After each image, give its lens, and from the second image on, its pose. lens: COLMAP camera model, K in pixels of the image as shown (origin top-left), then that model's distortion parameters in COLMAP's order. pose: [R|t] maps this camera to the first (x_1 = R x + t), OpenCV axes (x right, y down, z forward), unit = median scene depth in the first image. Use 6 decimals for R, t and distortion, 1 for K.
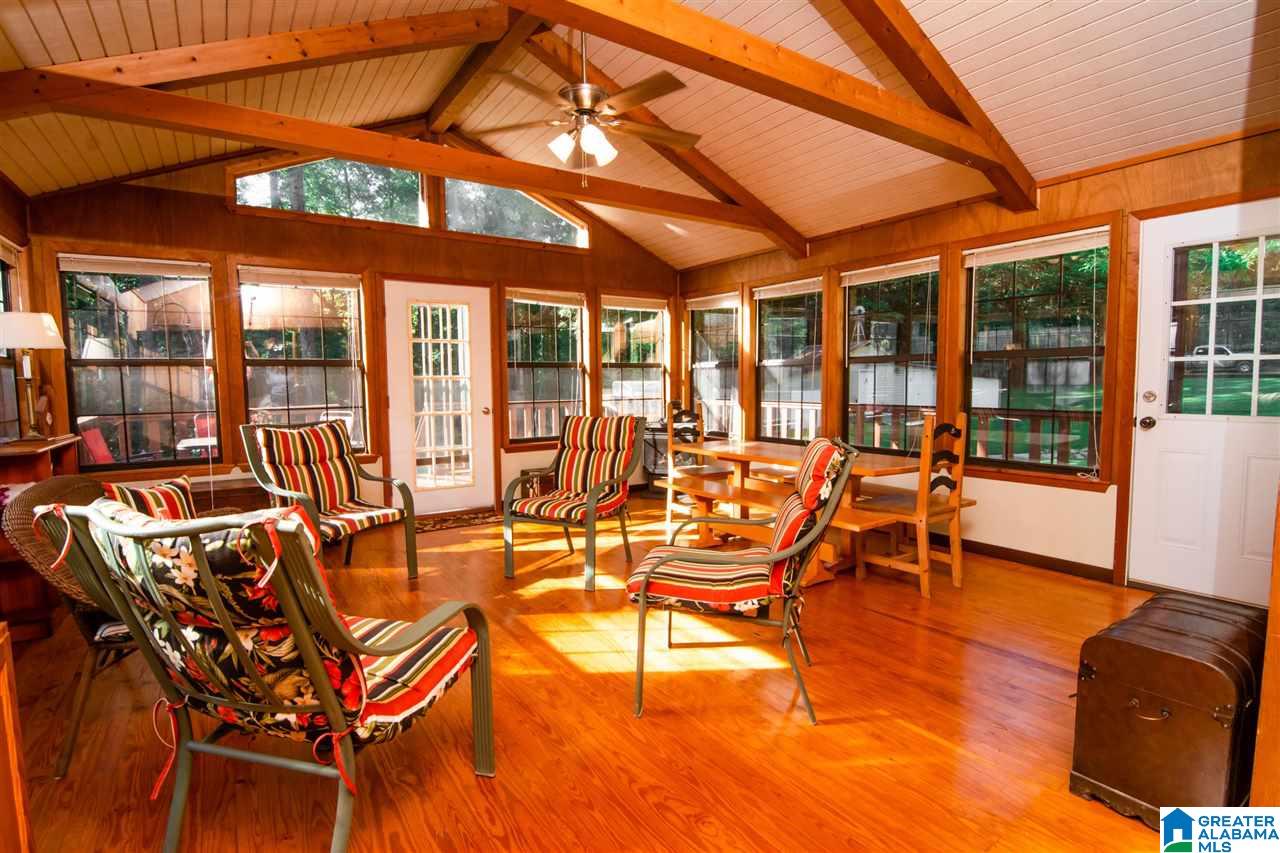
lens RADIAL K [[629.6, 0, 641.6], [0, 629.6, 427.8], [0, 0, 1]] dist [0.000390, 0.000077]
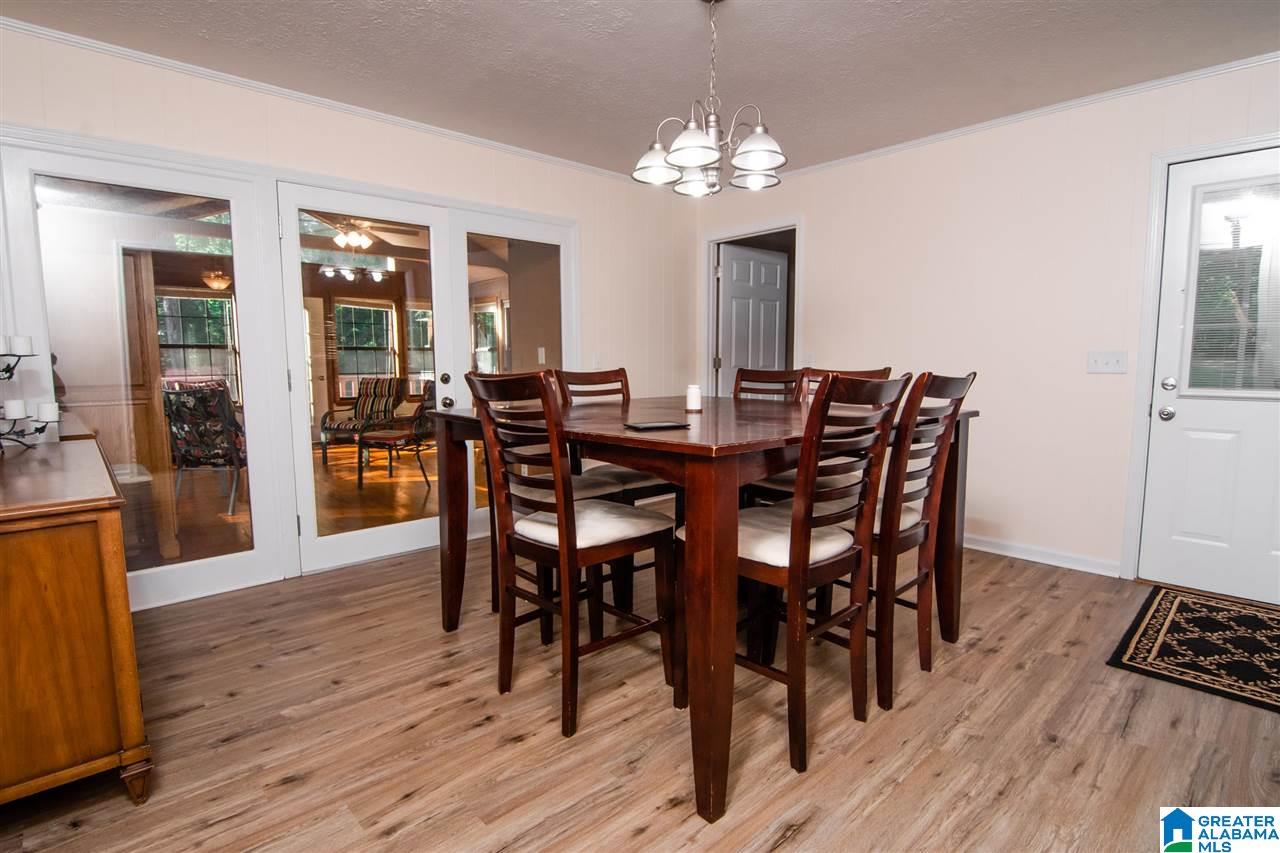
lens RADIAL K [[629.6, 0, 639.4], [0, 629.6, 424.7], [0, 0, 1]] dist [0.000390, 0.000077]
pose [[0.987032, -0.013099, 0.159991, 0.710006], [0.009712, 0.999712, 0.021931, 0.158753], [-0.160233, -0.020093, 0.986875, -1.690602]]
